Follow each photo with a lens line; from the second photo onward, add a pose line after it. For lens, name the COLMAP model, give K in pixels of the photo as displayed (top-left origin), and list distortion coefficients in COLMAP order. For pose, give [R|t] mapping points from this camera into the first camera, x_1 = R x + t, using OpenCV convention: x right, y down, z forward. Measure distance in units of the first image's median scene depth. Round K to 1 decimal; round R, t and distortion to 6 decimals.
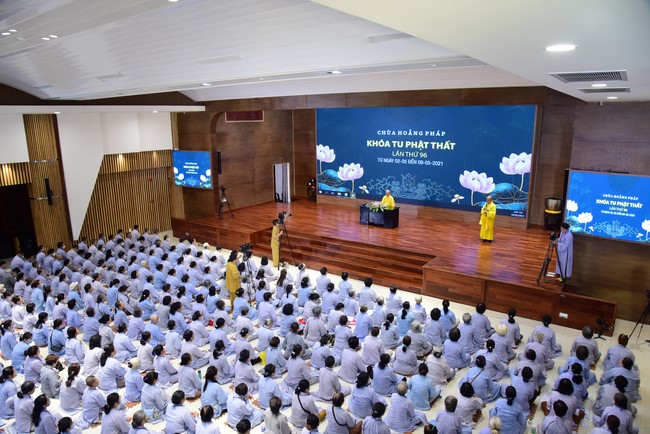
lens RADIAL K [[448.5, 0, 322.6], [0, 448.5, 219.1], [0, 0, 1]] dist [-0.097240, 0.041162]
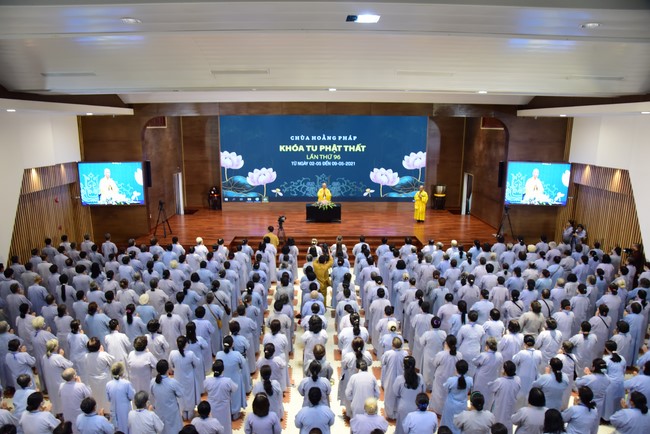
lens RADIAL K [[448.5, 0, 324.2], [0, 448.5, 223.1], [0, 0, 1]] dist [-0.097240, 0.041162]
pose [[0.800817, -0.117224, 0.587326, -0.483151], [0.122178, 0.992011, 0.031406, -0.015883], [-0.586315, 0.046607, 0.808741, 0.098710]]
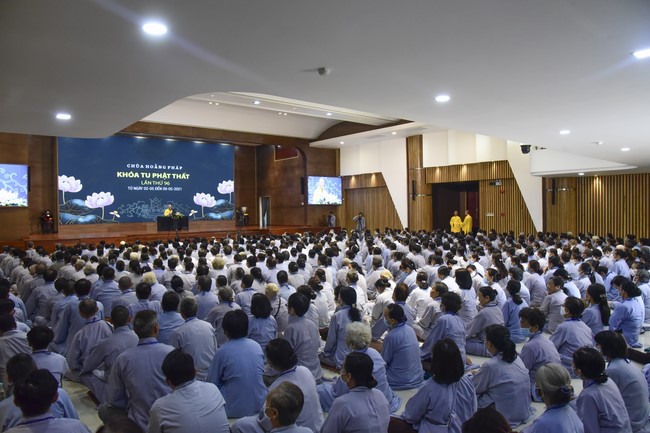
lens RADIAL K [[448.5, 0, 322.4], [0, 448.5, 212.8], [0, 0, 1]] dist [-0.097240, 0.041162]
pose [[0.237058, 0.008302, 0.971460, -0.947063], [0.238214, 0.968940, -0.066410, 0.141365], [-0.941837, 0.247158, 0.227717, 0.267401]]
